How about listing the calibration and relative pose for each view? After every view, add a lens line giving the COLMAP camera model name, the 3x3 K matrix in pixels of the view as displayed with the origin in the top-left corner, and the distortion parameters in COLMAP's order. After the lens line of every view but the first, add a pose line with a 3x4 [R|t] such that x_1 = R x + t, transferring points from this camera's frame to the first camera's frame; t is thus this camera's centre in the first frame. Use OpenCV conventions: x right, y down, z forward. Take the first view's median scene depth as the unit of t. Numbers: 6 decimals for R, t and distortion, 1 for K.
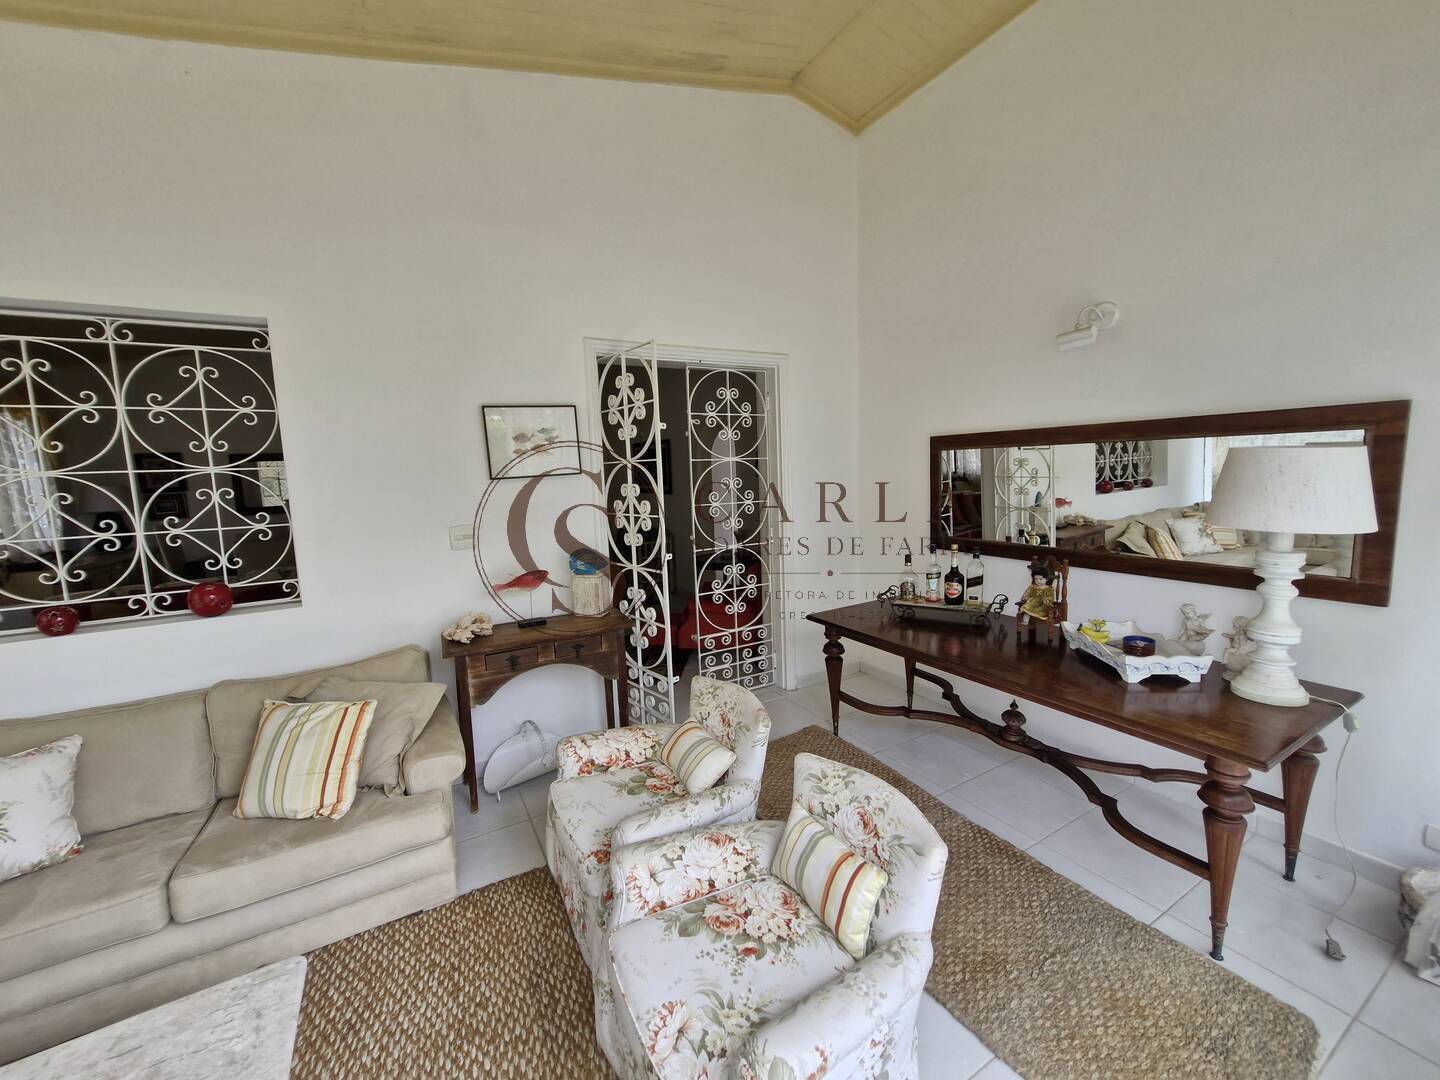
lens RADIAL K [[556.5, 0, 717.5], [0, 556.5, 537.8], [0, 0, 1]] dist [0.013471, -0.000648]
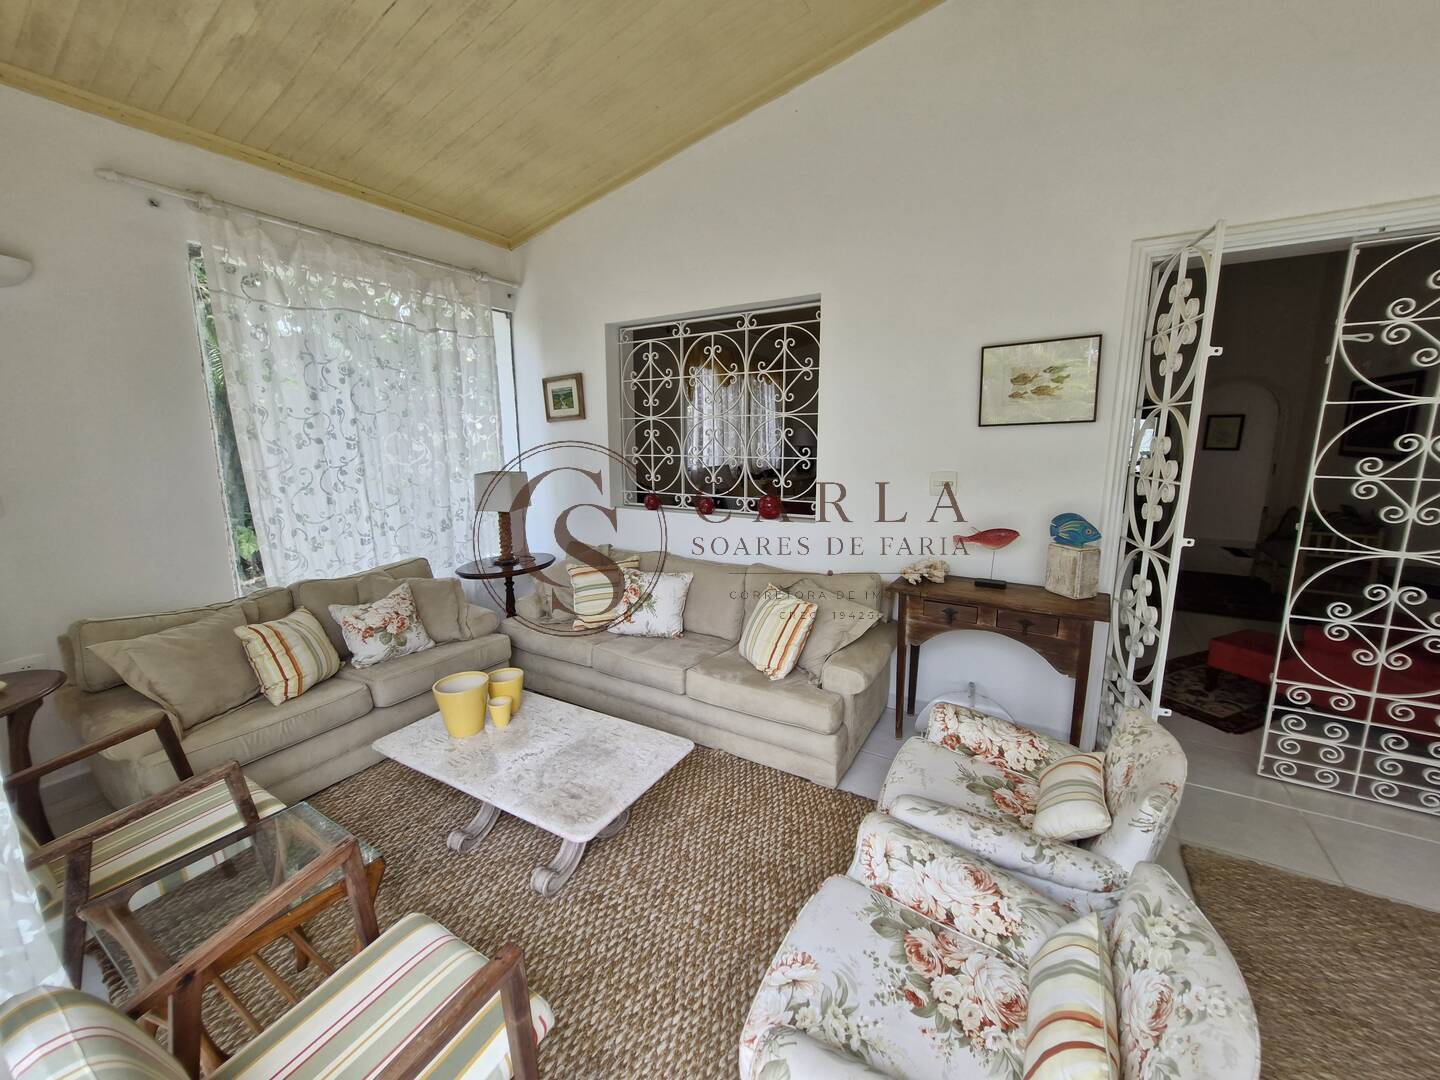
lens RADIAL K [[556.5, 0, 717.5], [0, 556.5, 537.8], [0, 0, 1]] dist [0.013471, -0.000648]
pose [[0.514217, 0.190587, -0.836216, 0.272539], [-0.115886, 0.981496, 0.152436, -0.016130], [0.849795, 0.018520, 0.526789, 0.171184]]
